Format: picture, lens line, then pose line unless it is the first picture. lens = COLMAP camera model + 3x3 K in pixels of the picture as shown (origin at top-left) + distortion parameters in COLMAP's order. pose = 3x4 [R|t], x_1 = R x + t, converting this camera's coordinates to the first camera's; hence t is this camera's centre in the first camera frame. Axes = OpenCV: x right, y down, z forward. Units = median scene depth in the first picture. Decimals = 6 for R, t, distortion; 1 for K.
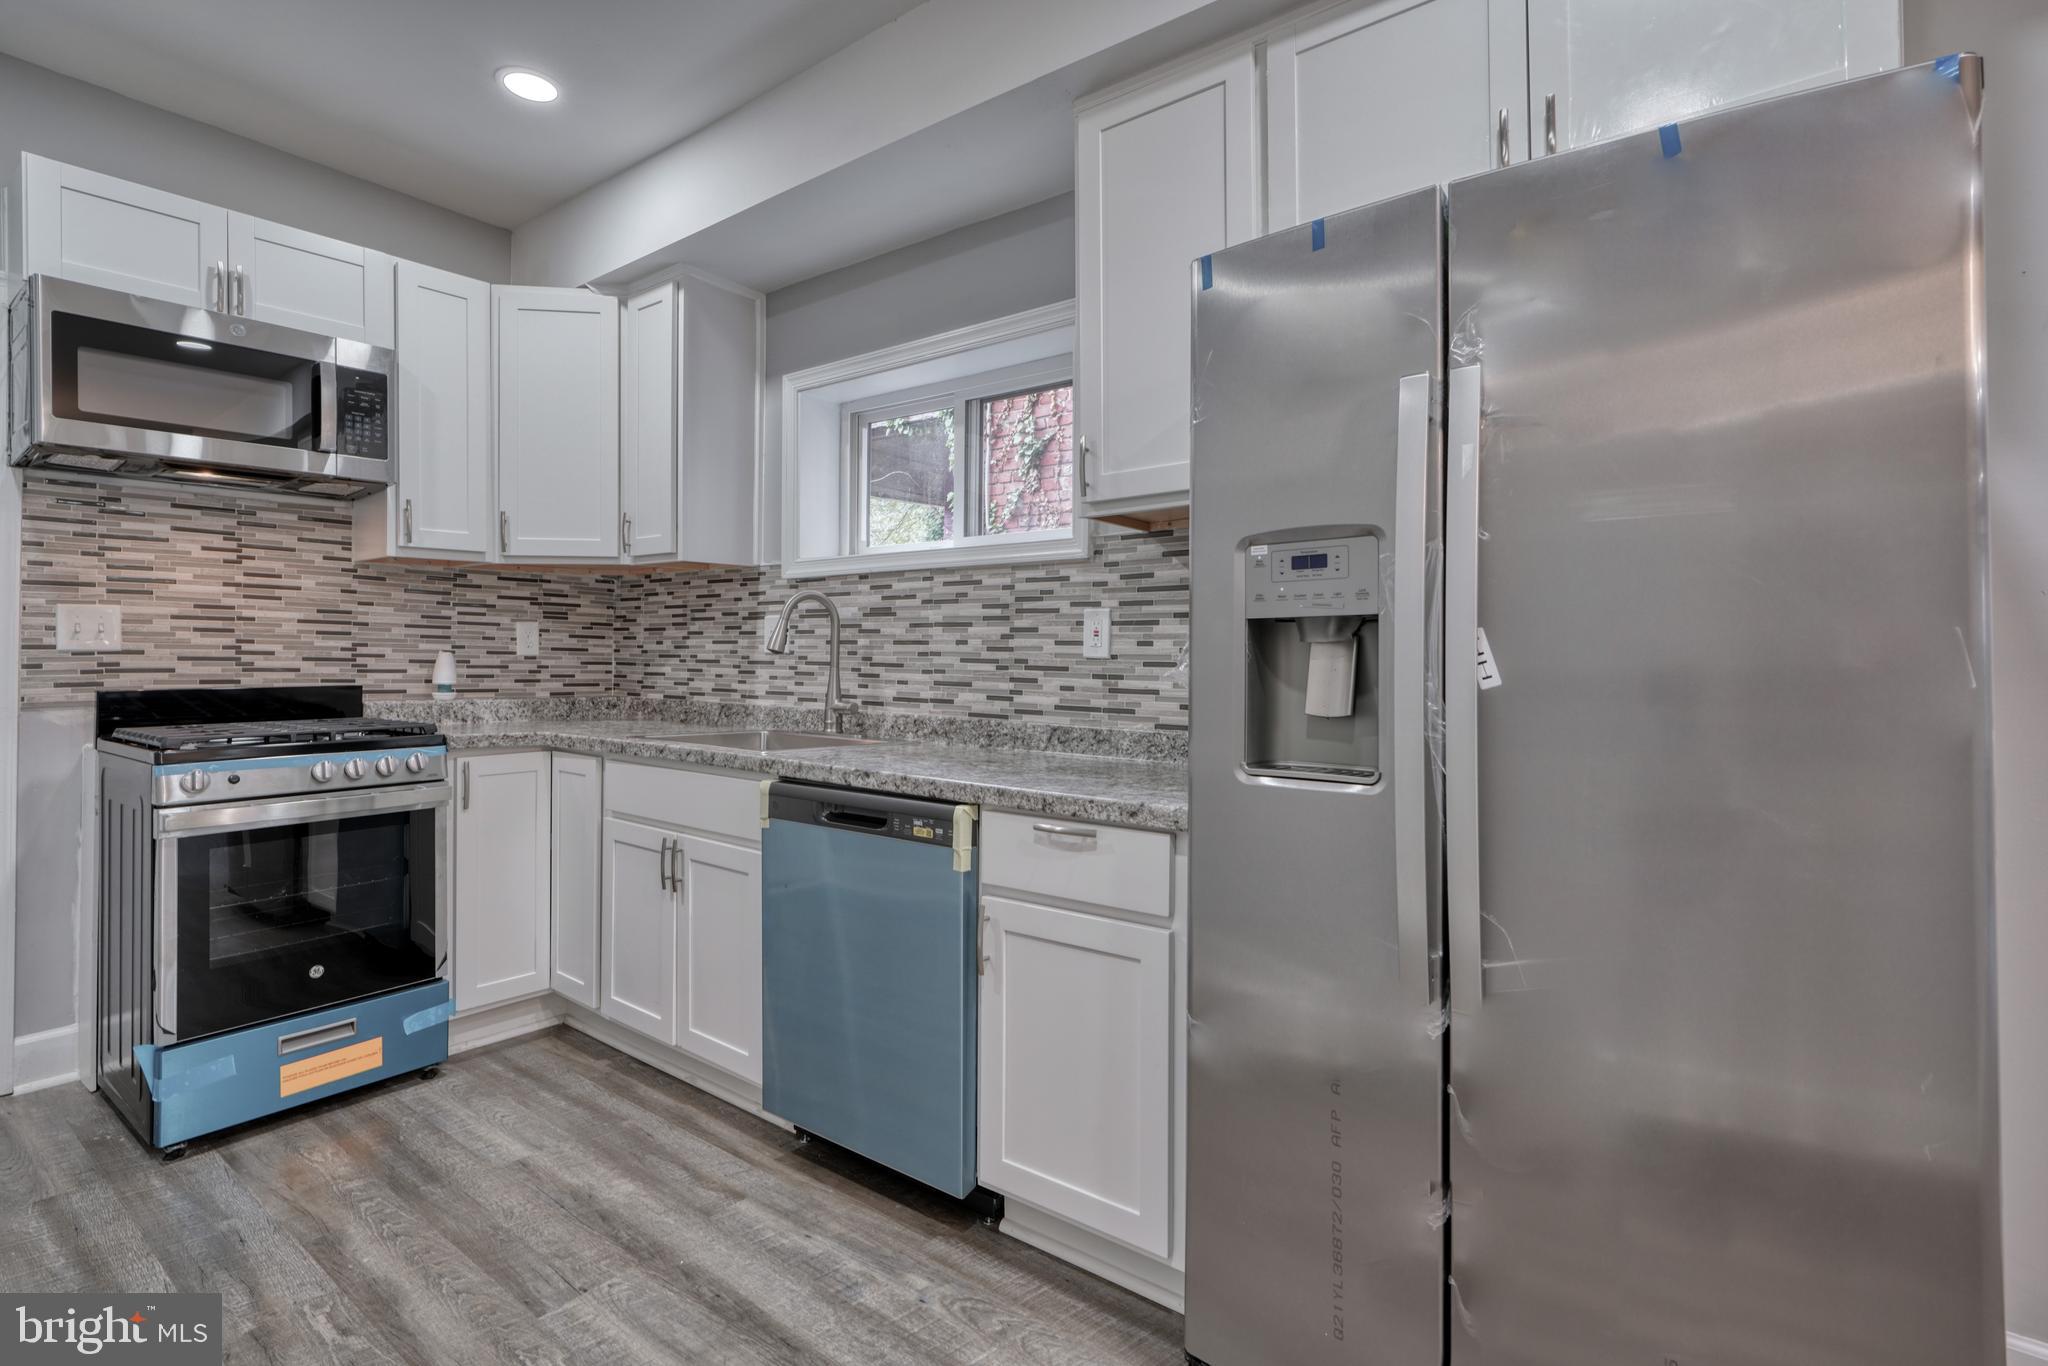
lens RADIAL K [[959.2, 0, 1022.7], [0, 959.2, 653.9], [0, 0, 1]] dist [-0.004768, 0.003764]
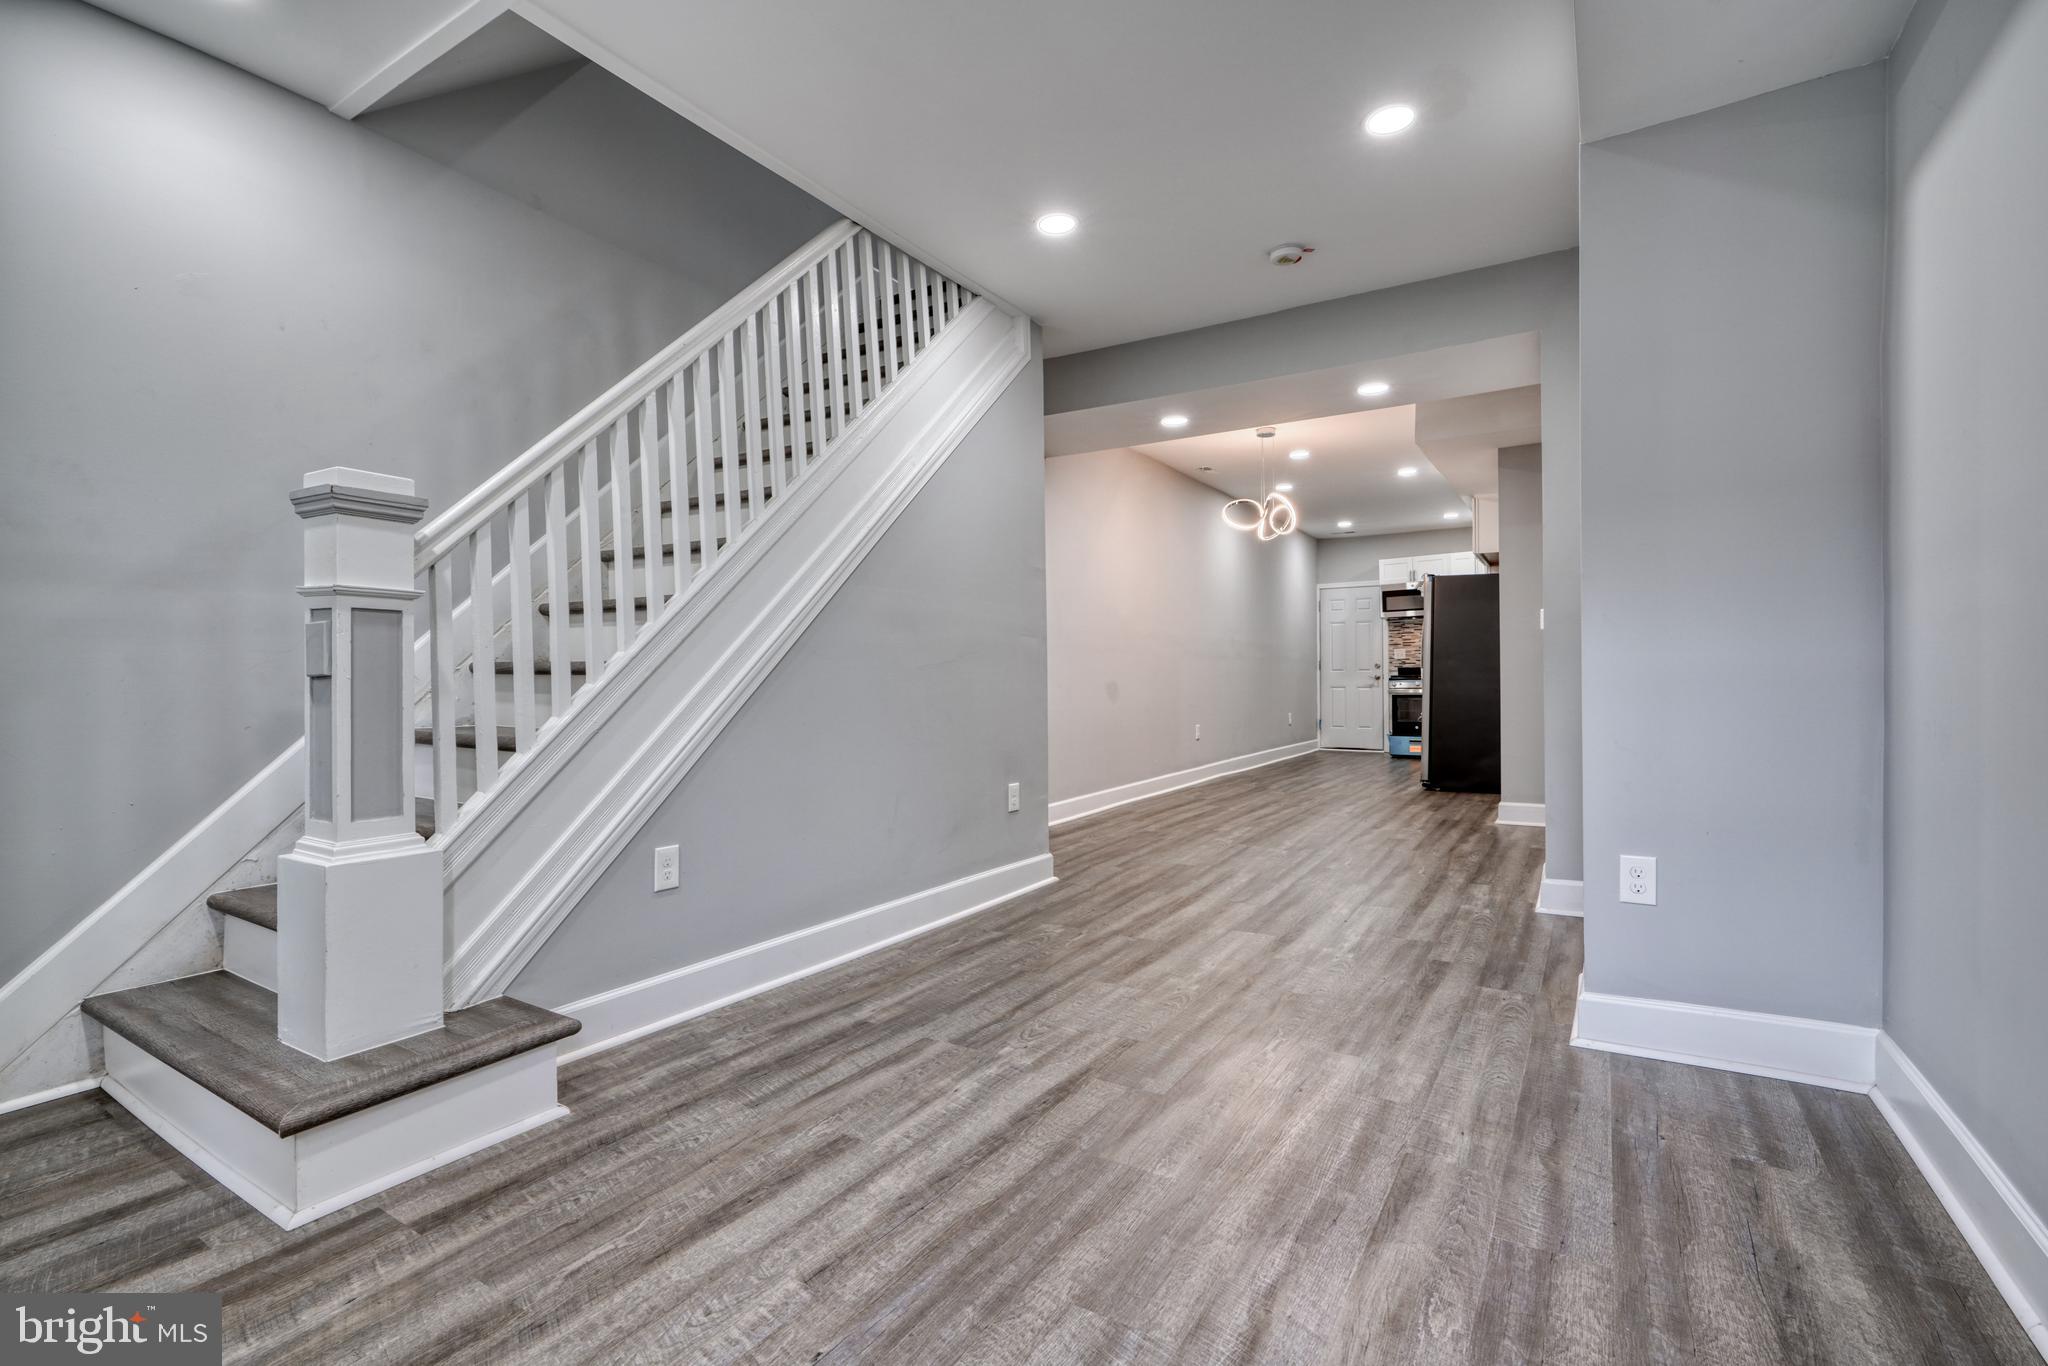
lens RADIAL K [[928.7, 0, 1024.8], [0, 928.7, 684.7], [0, 0, 1]] dist [-0.000181, 0.000305]
pose [[0.091847, -0.001410, -0.995772, 3.172564], [0.017038, 0.999855, 0.000156, 0.085949], [0.995627, -0.016981, 0.091858, -1.142844]]
